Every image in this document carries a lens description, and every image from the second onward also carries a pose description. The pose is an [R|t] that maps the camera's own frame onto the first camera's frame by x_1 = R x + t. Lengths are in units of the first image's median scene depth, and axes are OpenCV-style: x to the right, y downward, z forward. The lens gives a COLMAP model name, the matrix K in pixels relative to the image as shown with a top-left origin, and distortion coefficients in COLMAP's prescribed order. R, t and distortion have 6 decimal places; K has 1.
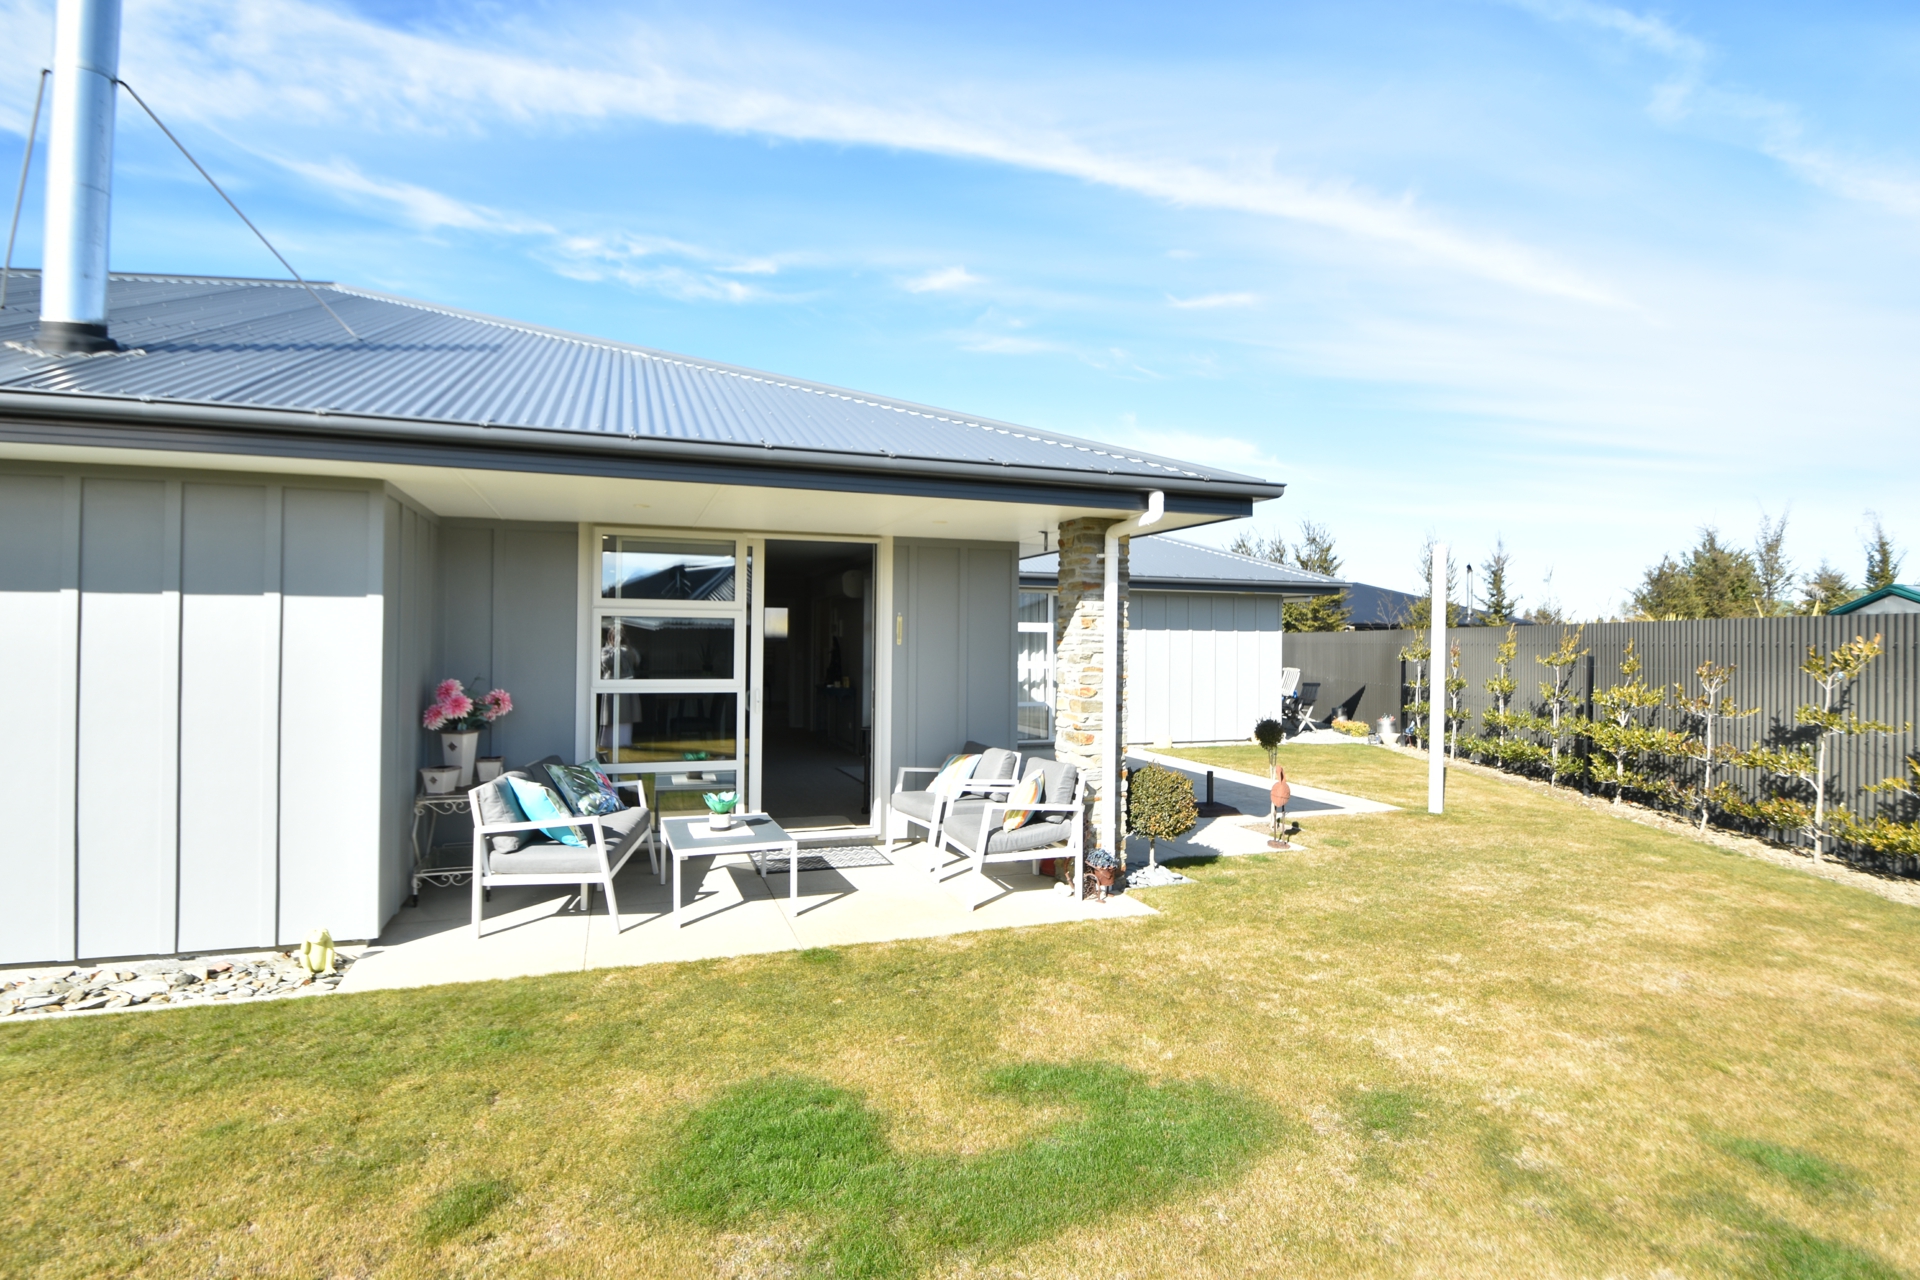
lens RADIAL K [[1014.7, 0, 961.8], [0, 1014.7, 636.9], [0, 0, 1]] dist [-0.011527, -0.008972]
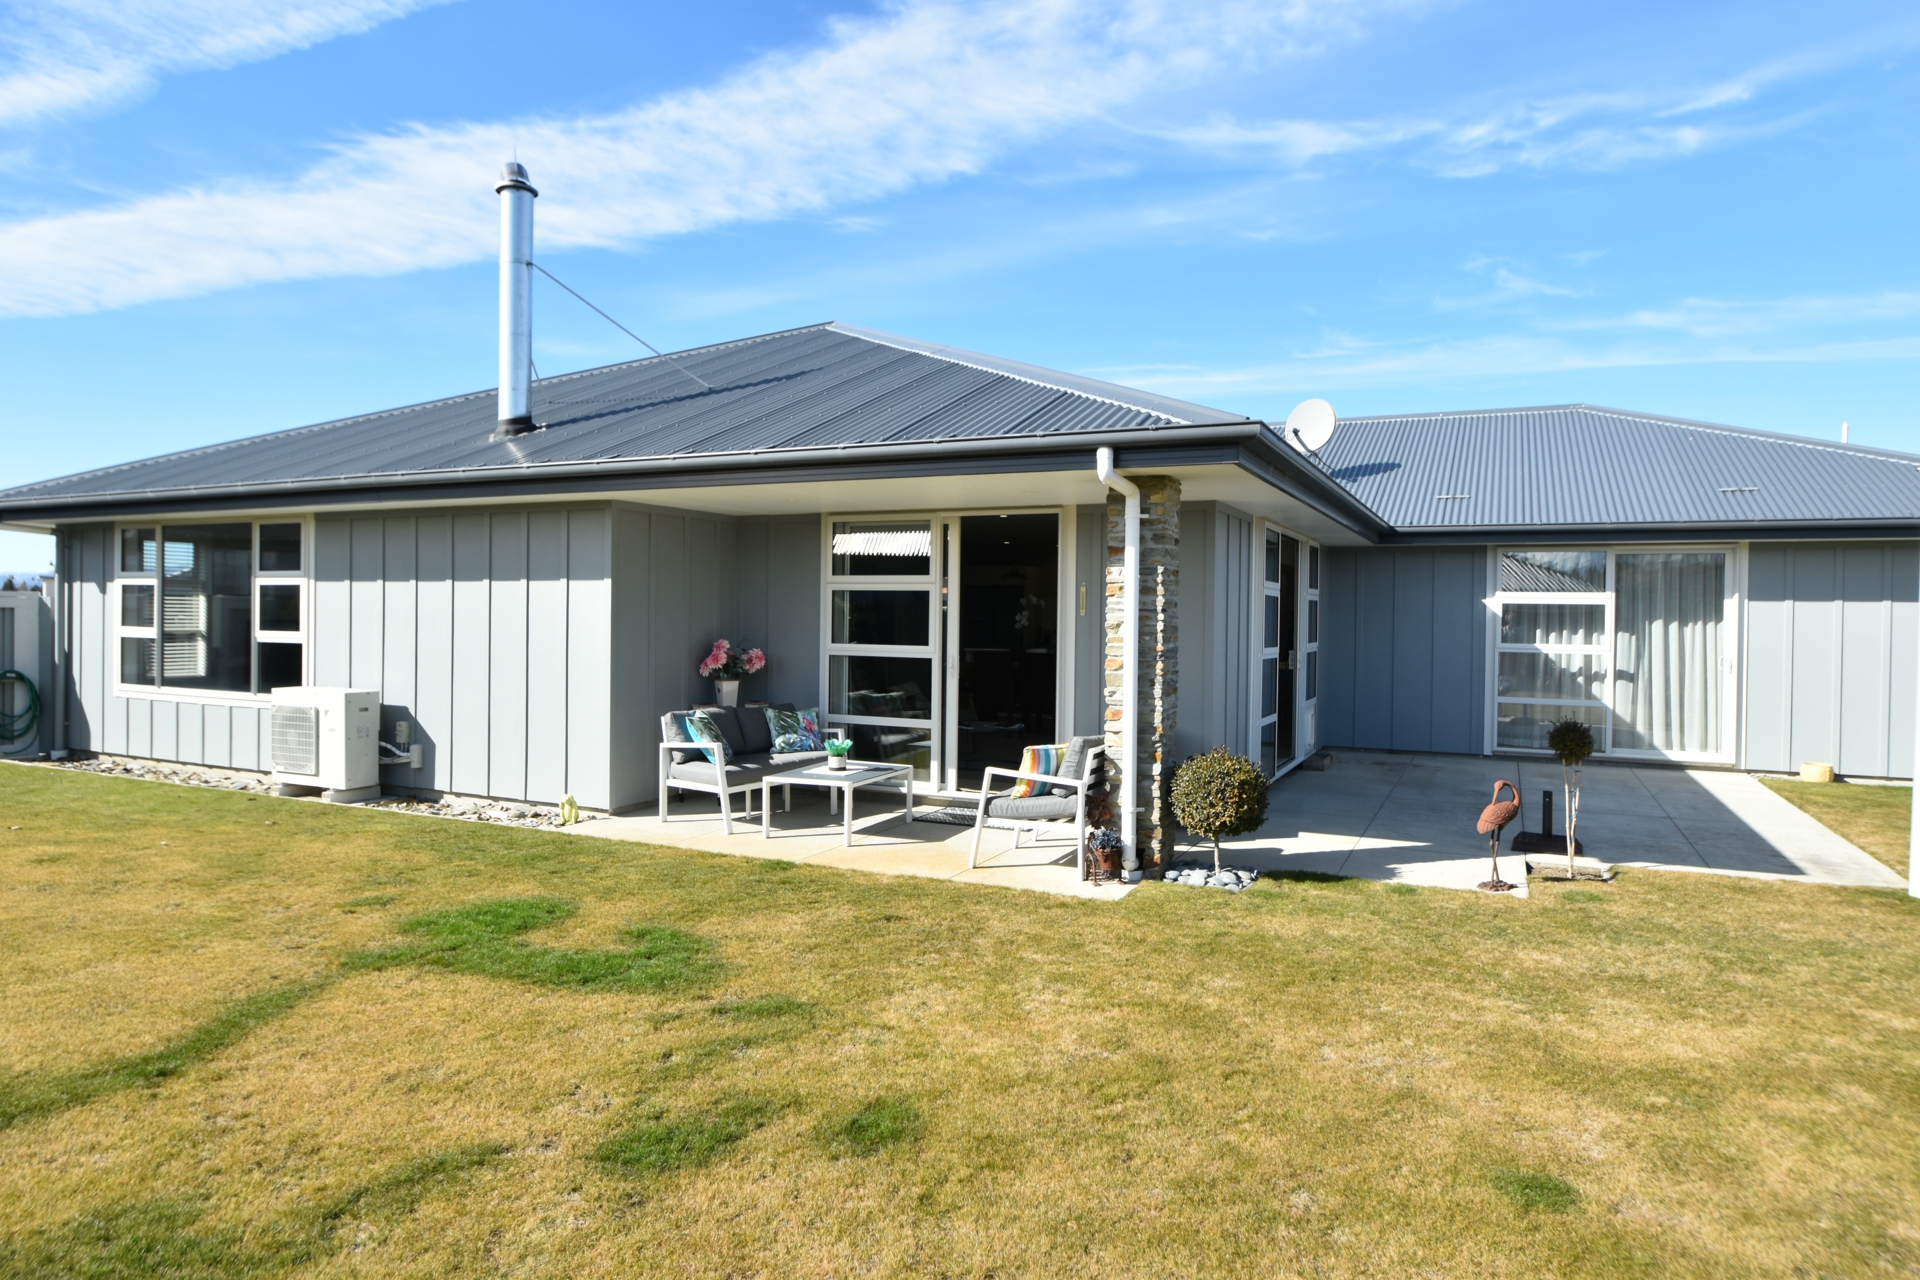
lens RADIAL K [[1285.7, 0, 959.1], [0, 1285.7, 638.1], [0, 0, 1]] dist [-0.033910, 0.001704]
pose [[0.663977, 0.012953, -0.747641, 0.842937], [-0.002820, 0.999886, 0.014819, 0.012324], [0.747748, -0.007731, 0.663938, 0.098940]]
